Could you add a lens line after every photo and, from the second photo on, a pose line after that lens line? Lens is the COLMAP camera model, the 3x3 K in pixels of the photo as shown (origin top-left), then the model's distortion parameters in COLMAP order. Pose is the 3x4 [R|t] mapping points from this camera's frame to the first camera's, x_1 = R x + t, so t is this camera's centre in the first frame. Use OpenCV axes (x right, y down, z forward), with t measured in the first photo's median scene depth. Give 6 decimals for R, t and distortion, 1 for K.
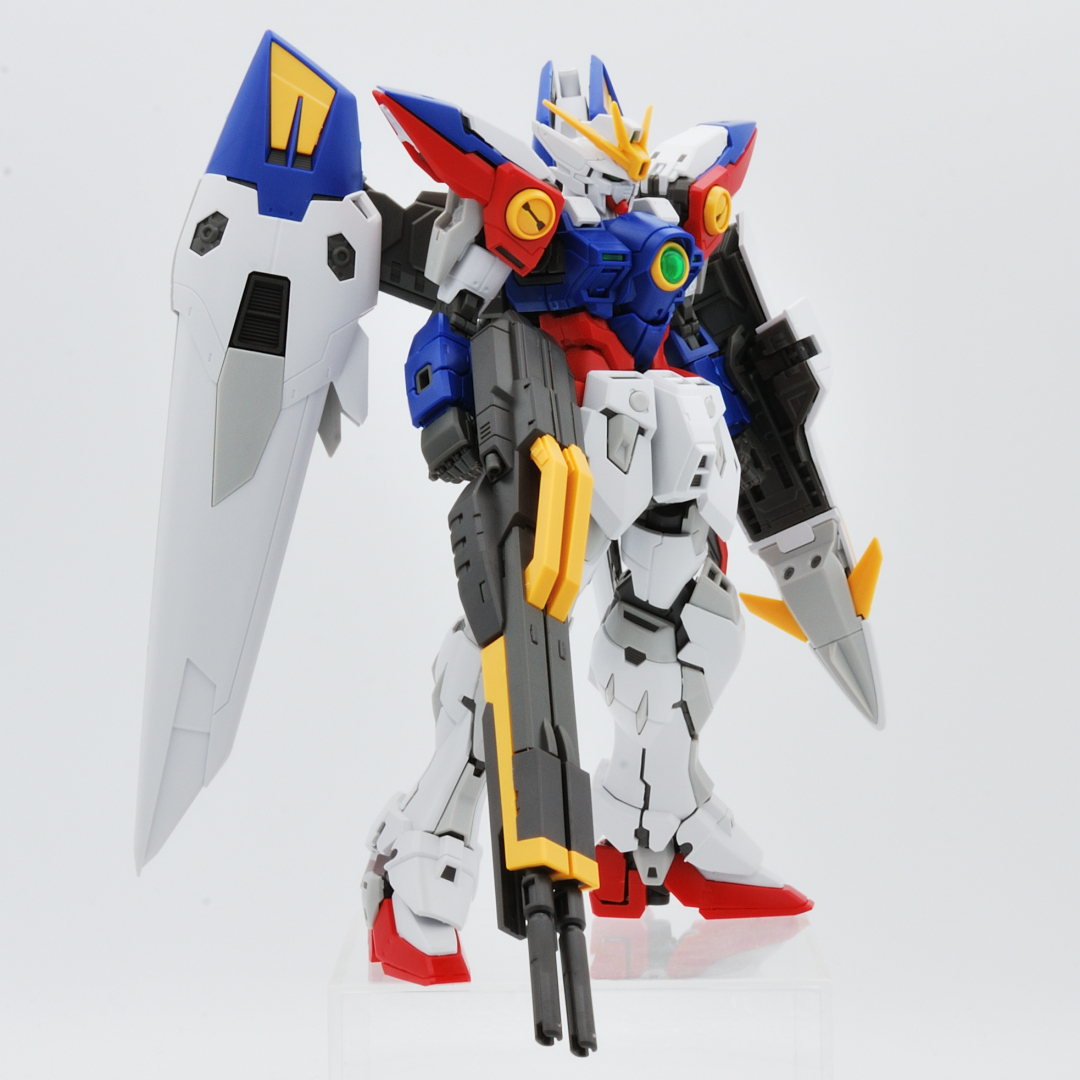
lens RADIAL K [[3542.3, 0, 460.3], [0, 3542.3, 485.3], [0, 0, 1]] dist [0.292388, 0.000000]
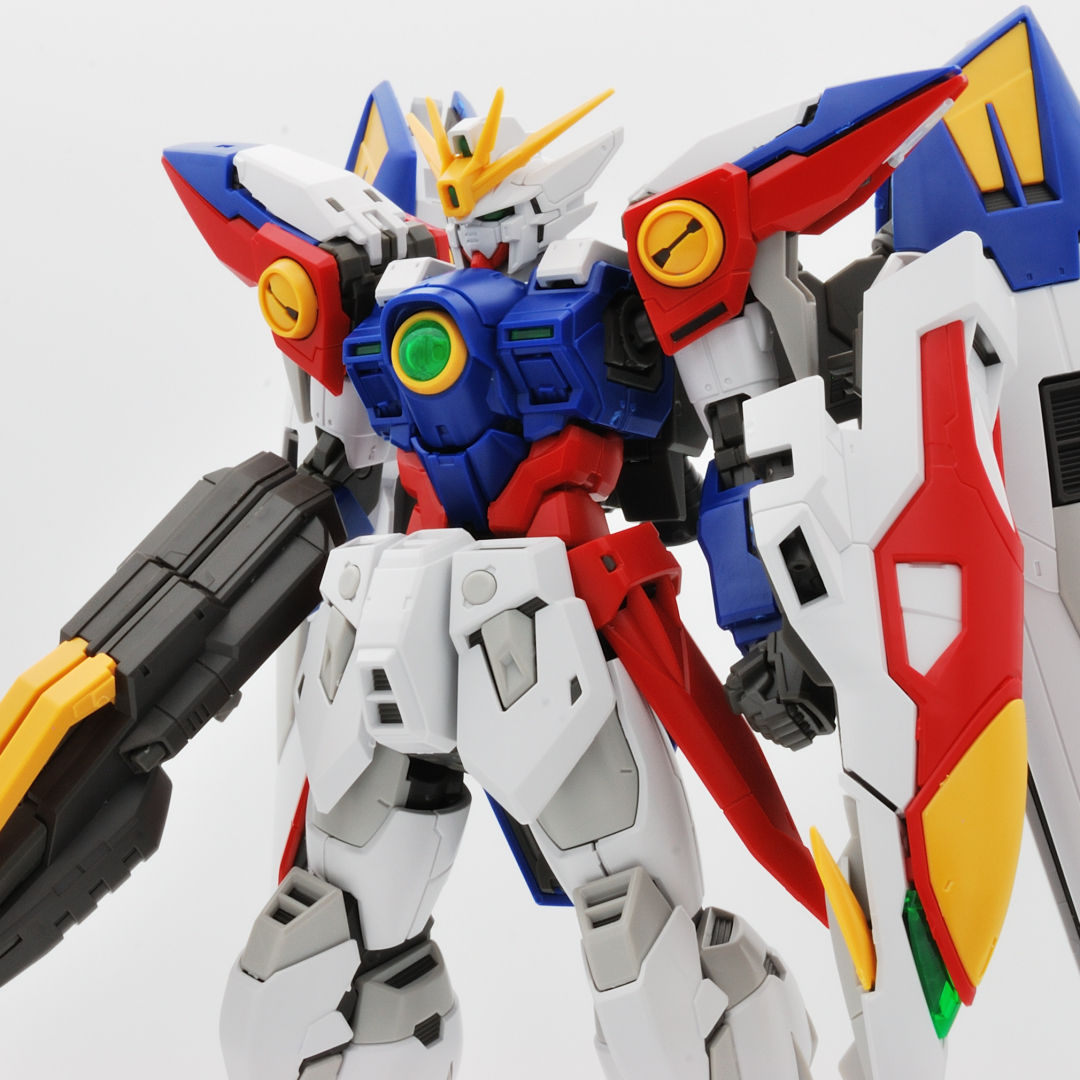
lens RADIAL K [[3802.6, 0, 445.4], [0, 3802.6, 470.3], [0, 0, 1]] dist [0.055955, 0.000000]
pose [[0.242166, -0.085841, -0.966430, 0.669070], [-0.026869, 0.995103, -0.095120, 0.018007], [0.969863, 0.049002, 0.238674, 0.849308]]
